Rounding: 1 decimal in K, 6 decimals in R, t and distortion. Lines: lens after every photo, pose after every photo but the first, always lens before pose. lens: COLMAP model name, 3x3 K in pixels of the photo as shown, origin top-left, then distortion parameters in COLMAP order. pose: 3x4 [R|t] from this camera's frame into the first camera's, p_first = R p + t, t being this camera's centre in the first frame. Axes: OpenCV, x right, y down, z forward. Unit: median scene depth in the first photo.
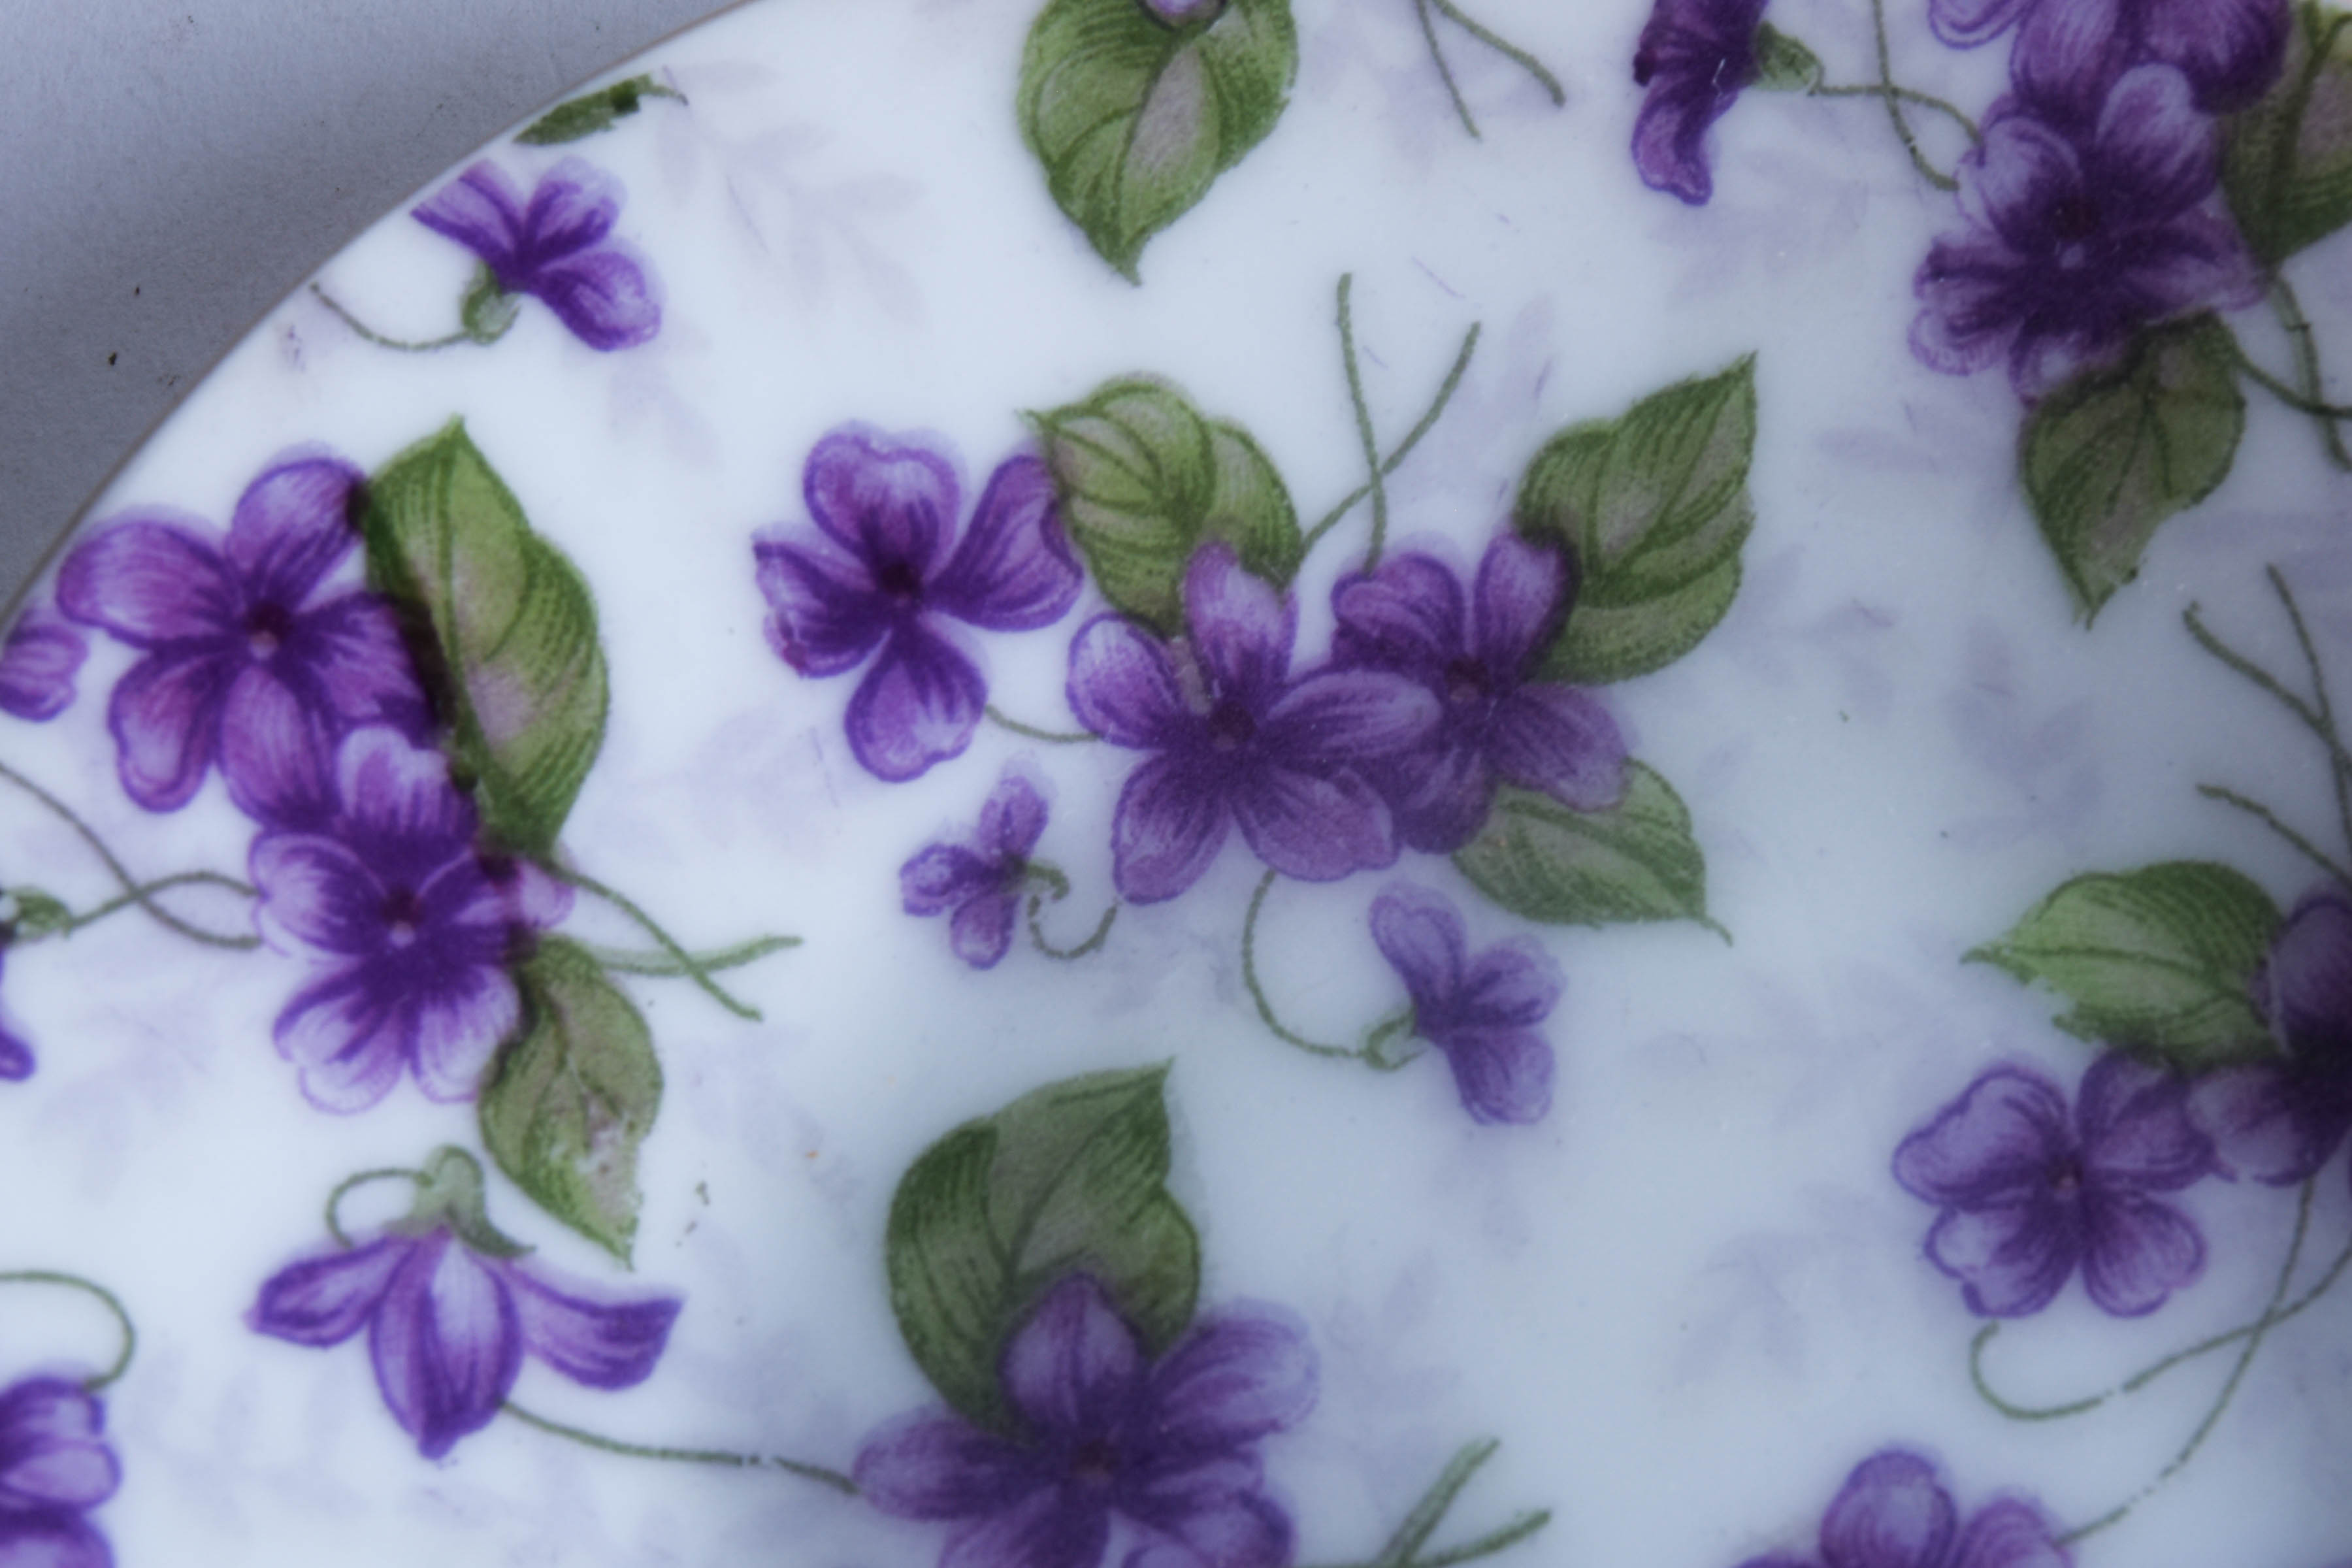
lens RADIAL K [[5262.9, 0, 1183.7], [0, 5262.9, 780.5], [0, 0, 1]] dist [-0.018633, 0.000000]
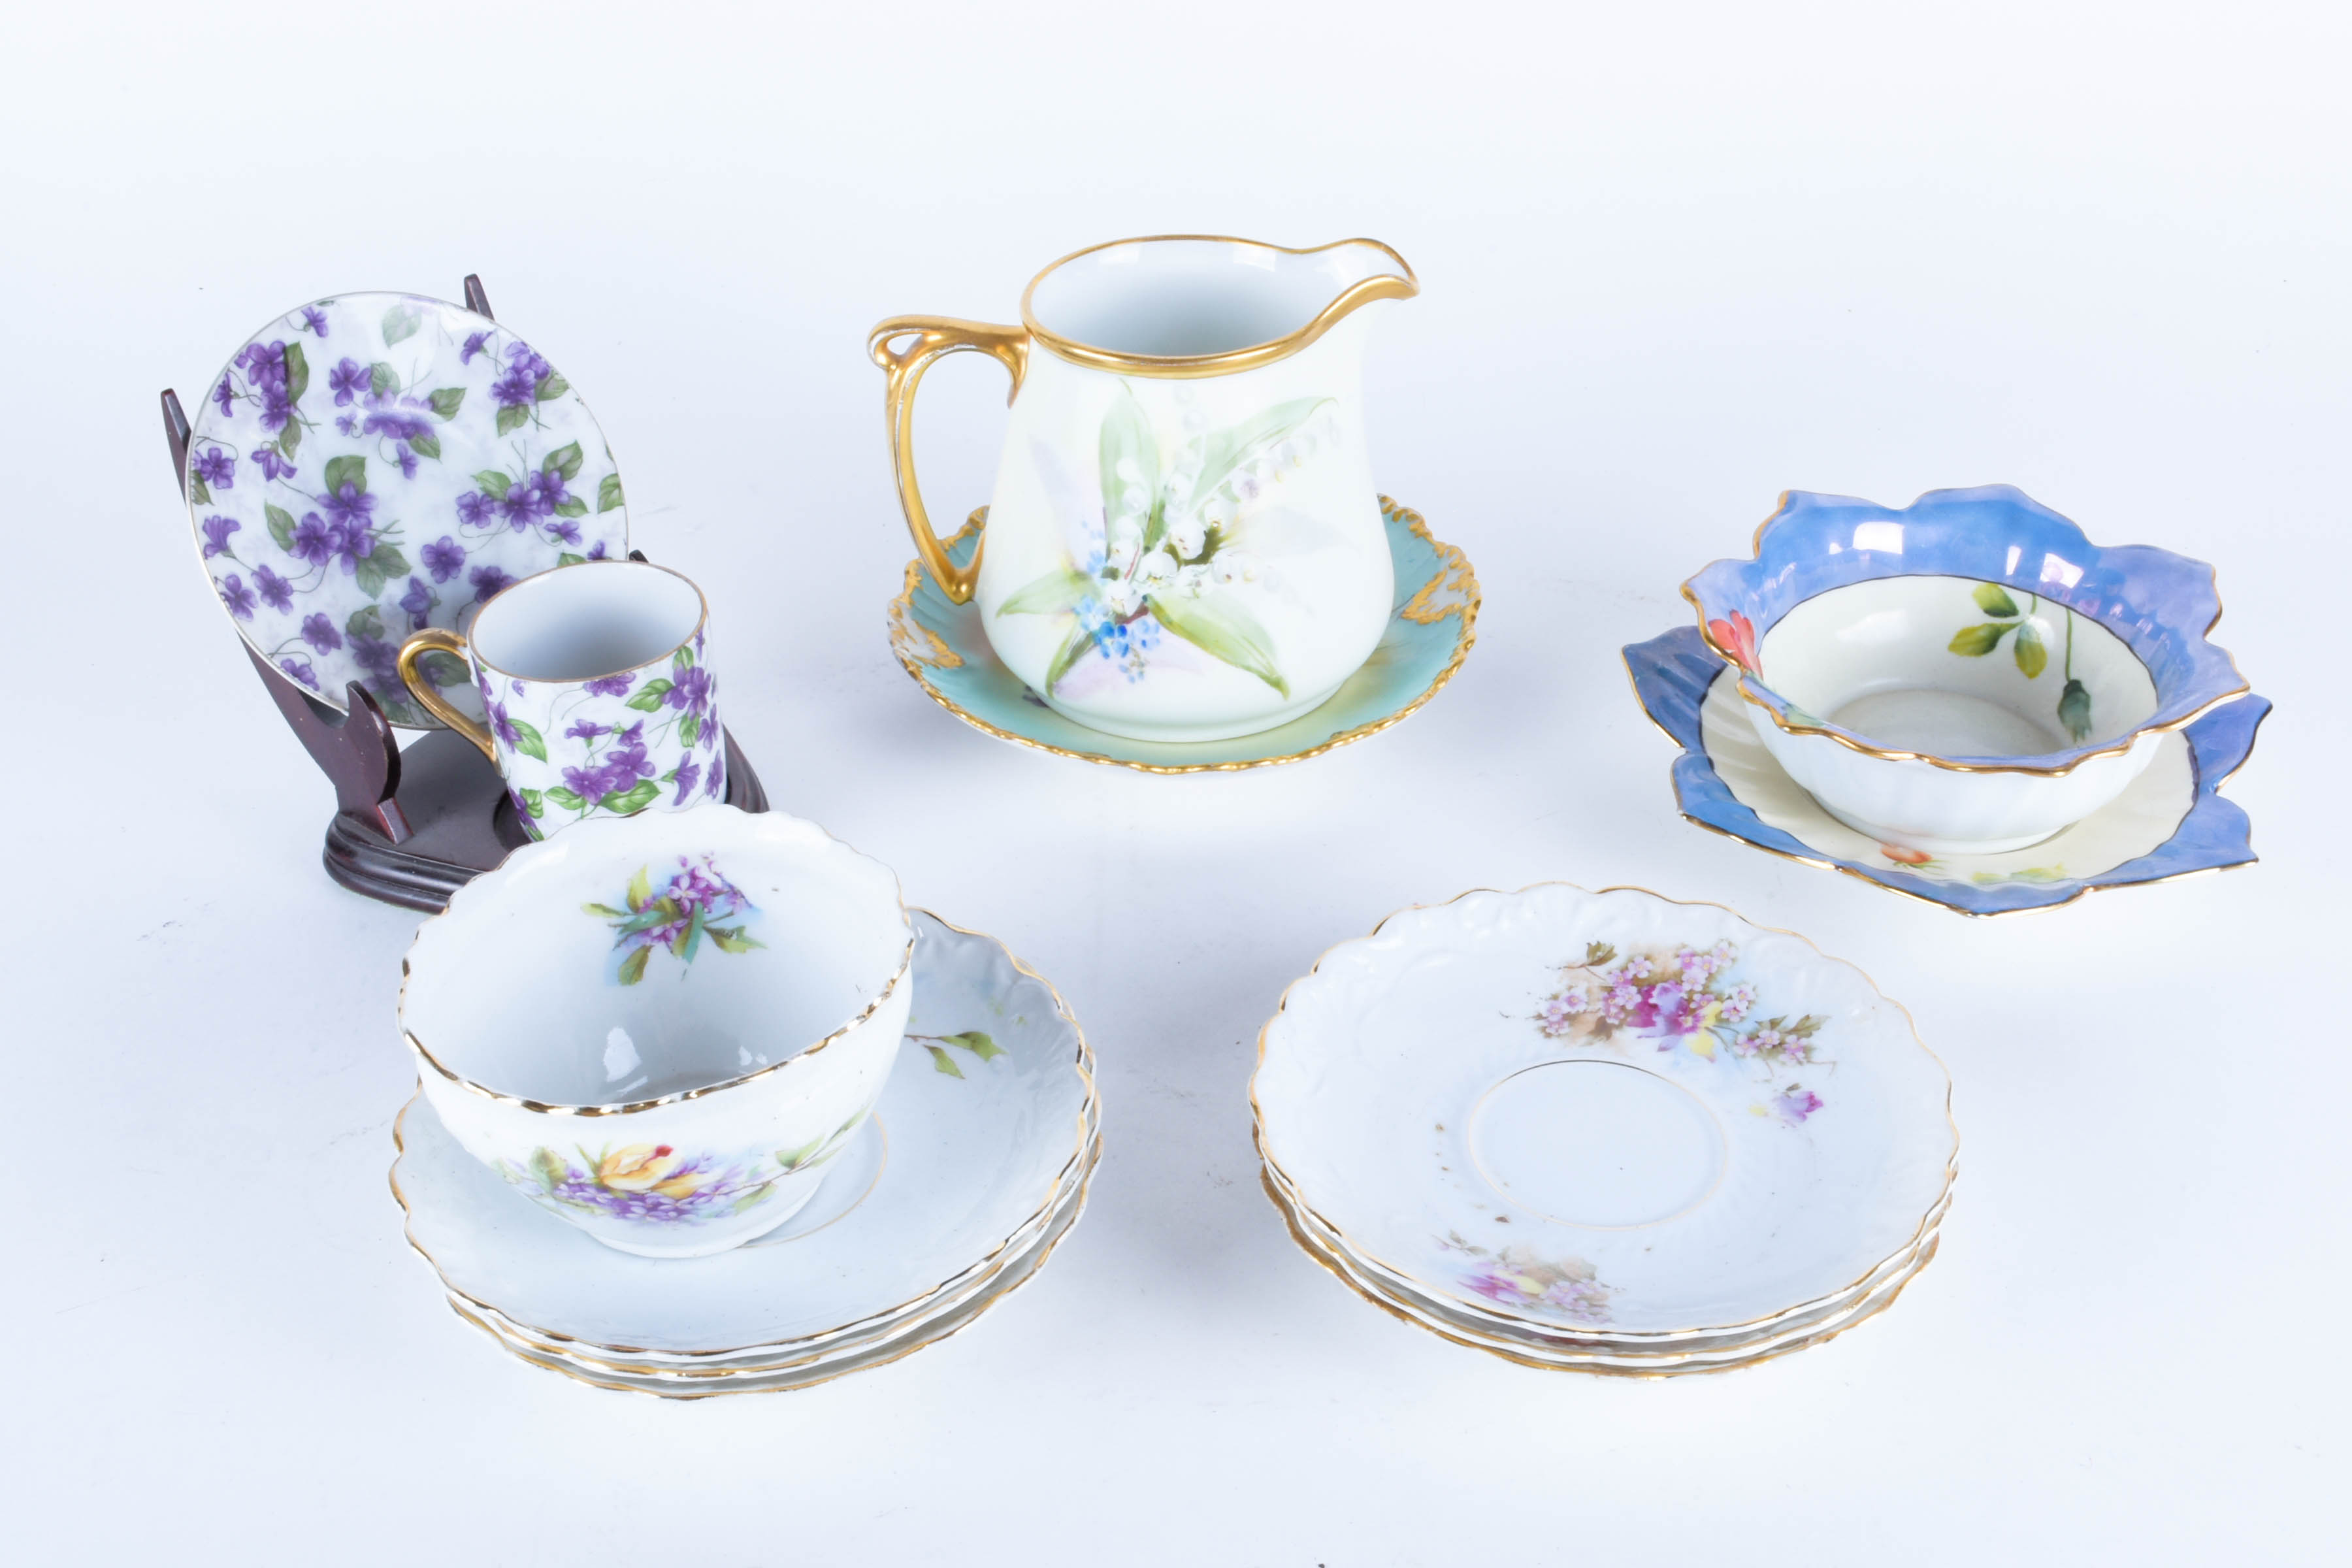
lens RADIAL K [[2799.8, 0, 1186.0], [0, 2799.8, 787.4], [0, 0, 1]] dist [-0.000583, 0.000000]
pose [[0.773060, 0.233656, 0.589732, -1.321343], [-0.357765, 0.928314, 0.101178, -0.324919], [-0.523815, -0.289203, 0.801236, -2.887529]]
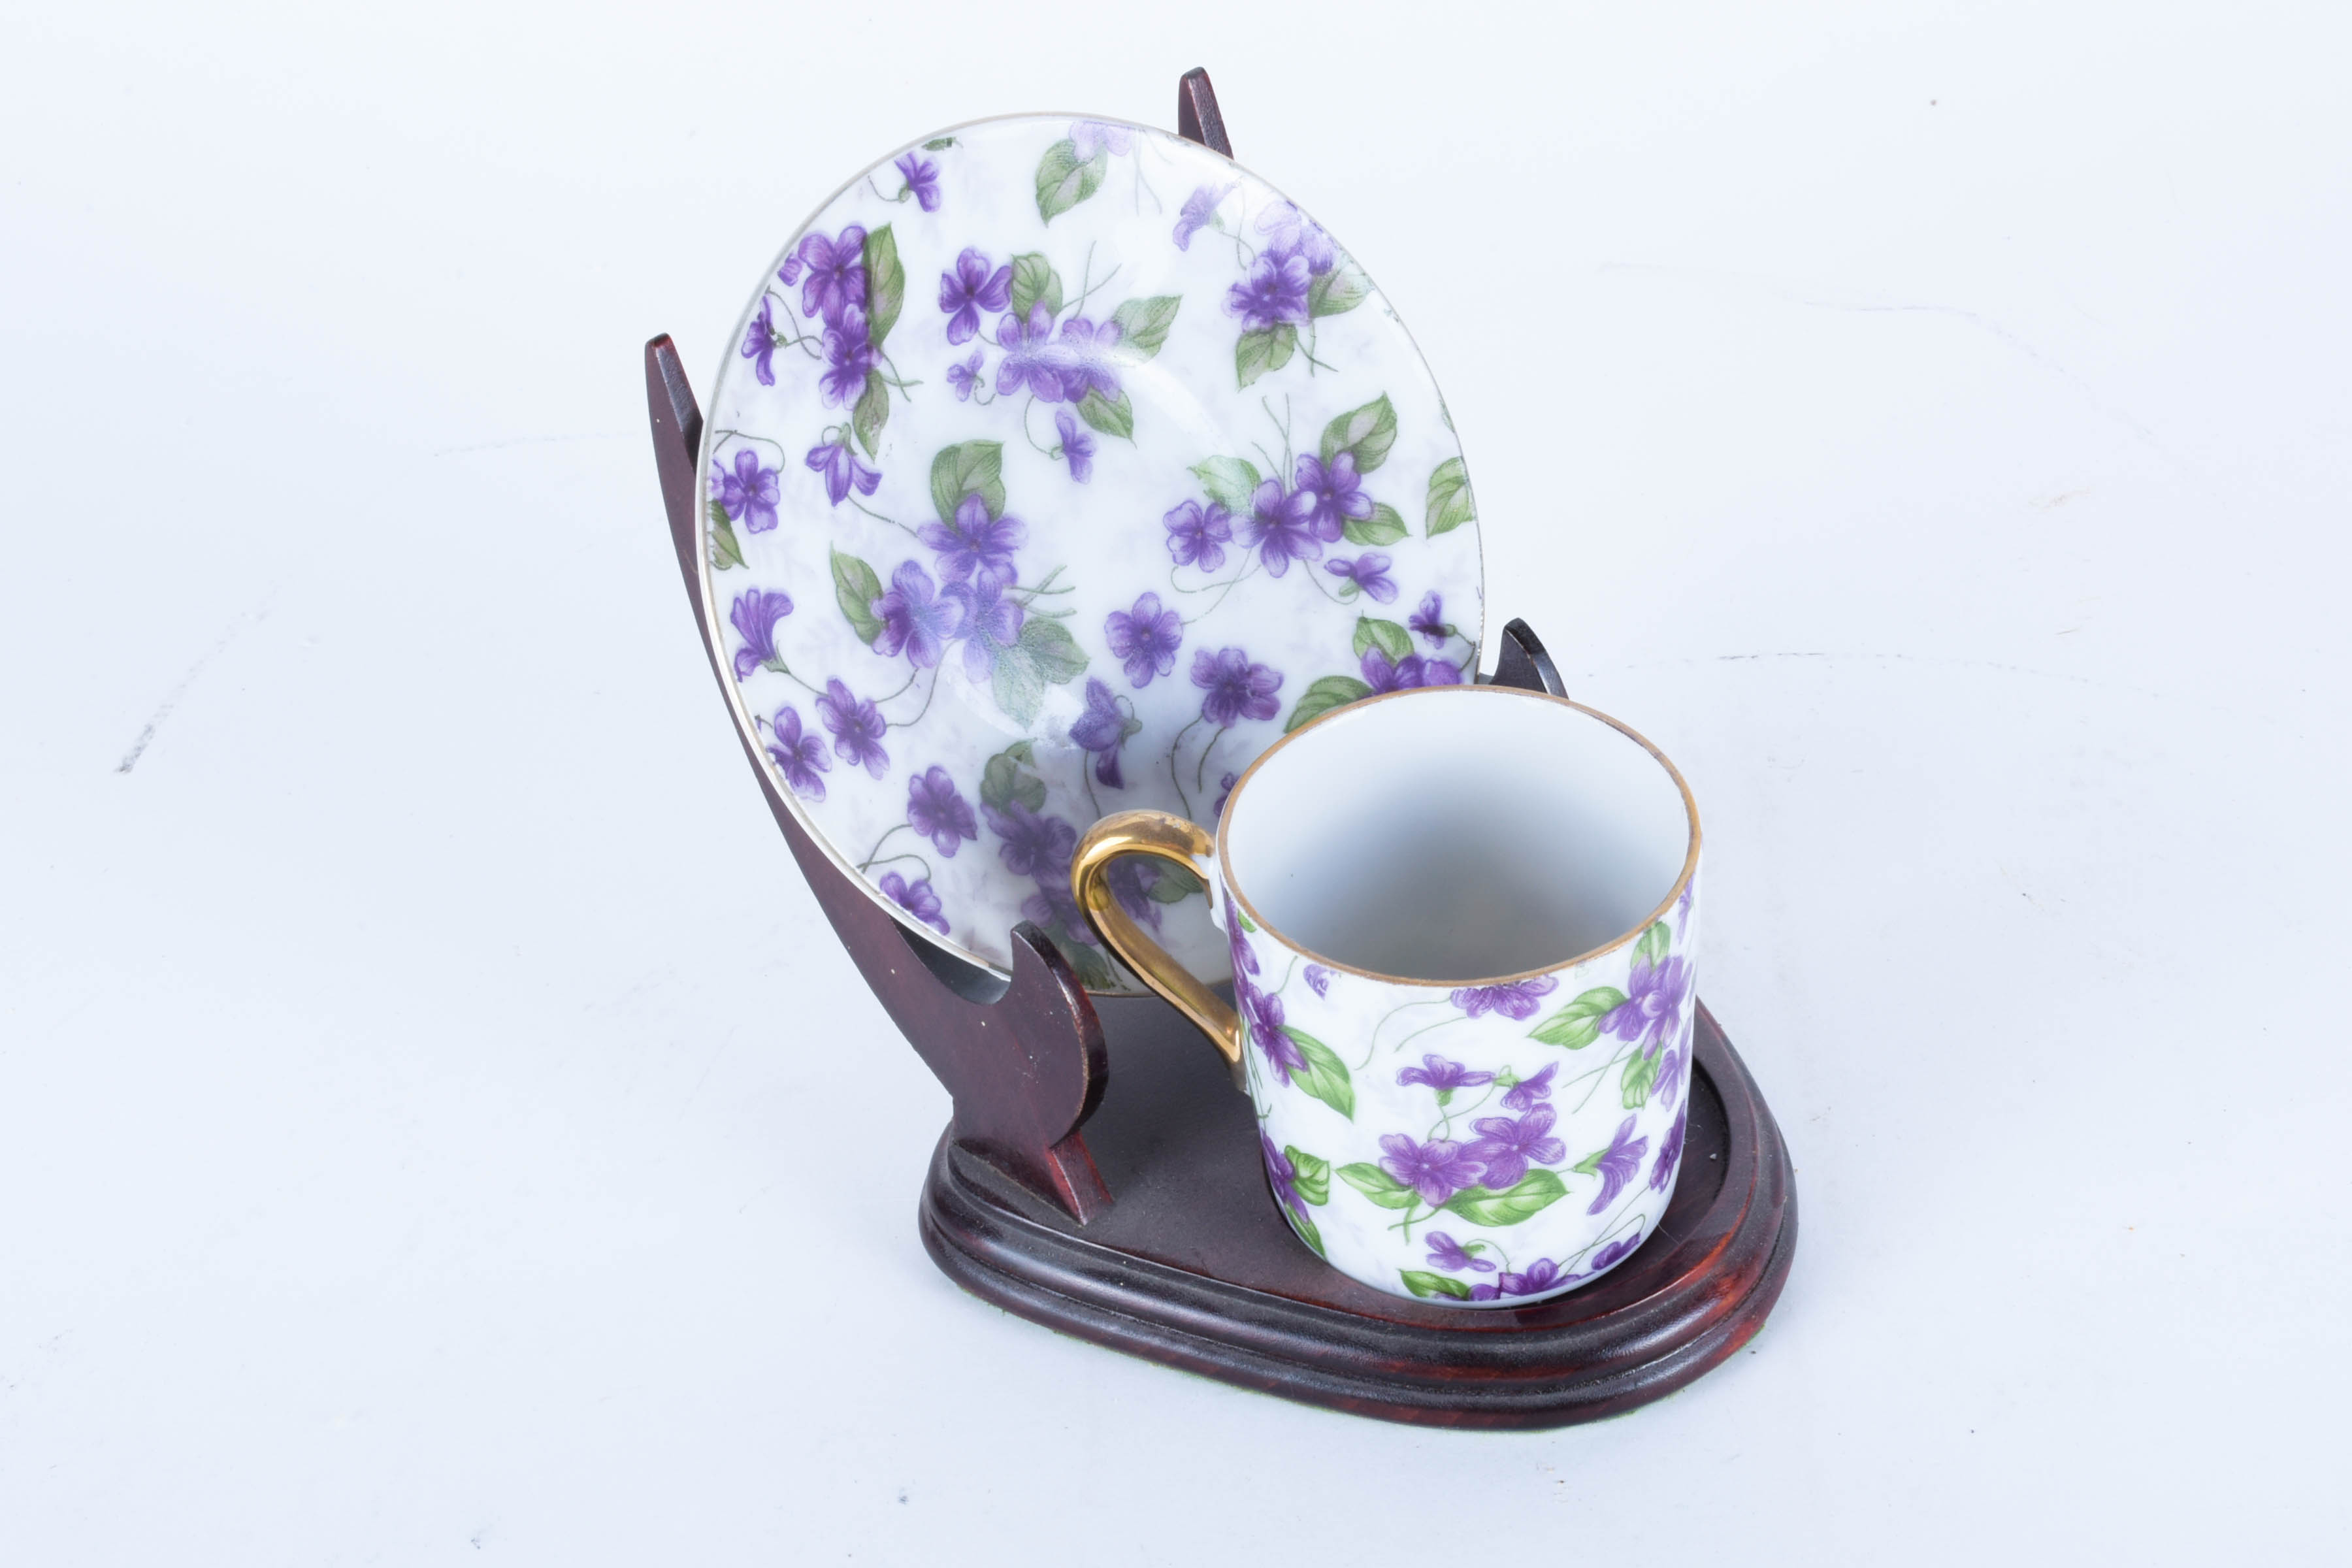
lens RADIAL K [[4020.8, 0, 1175.6], [0, 4020.8, 781.3], [0, 0, 1]] dist [0.022979, 0.000000]
pose [[0.820263, 0.202219, 0.535047, -1.383349], [-0.352492, 0.915396, 0.194423, -0.324930], [-0.450464, -0.348078, 0.822146, -1.495656]]
